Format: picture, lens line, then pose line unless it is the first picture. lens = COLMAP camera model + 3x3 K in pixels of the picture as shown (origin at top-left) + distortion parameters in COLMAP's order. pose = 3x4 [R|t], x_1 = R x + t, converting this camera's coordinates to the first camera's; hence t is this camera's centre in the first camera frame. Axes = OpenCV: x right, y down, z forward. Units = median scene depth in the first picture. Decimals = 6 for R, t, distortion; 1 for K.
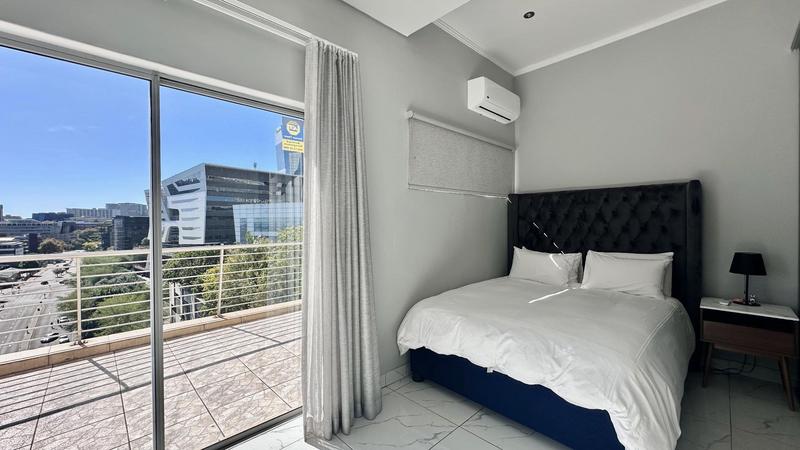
lens RADIAL K [[317.5, 0, 396.5], [0, 317.5, 222.9], [0, 0, 1]] dist [0.000897, -0.000883]
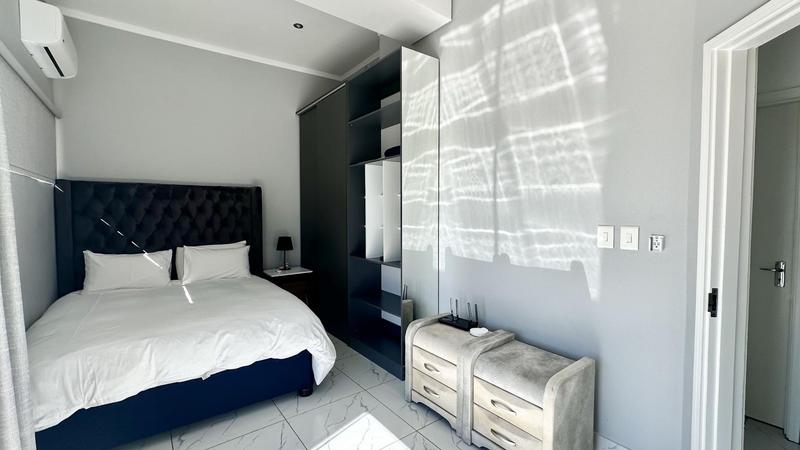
lens RADIAL K [[340.8, 0, 402.6], [0, 340.8, 222.9], [0, 0, 1]] dist [-0.001429, 0.000345]
pose [[0.116899, -0.027012, 0.992776, -0.428036], [0.004734, 0.999634, 0.026641, -0.013442], [-0.993132, 0.001586, 0.116984, 0.197930]]
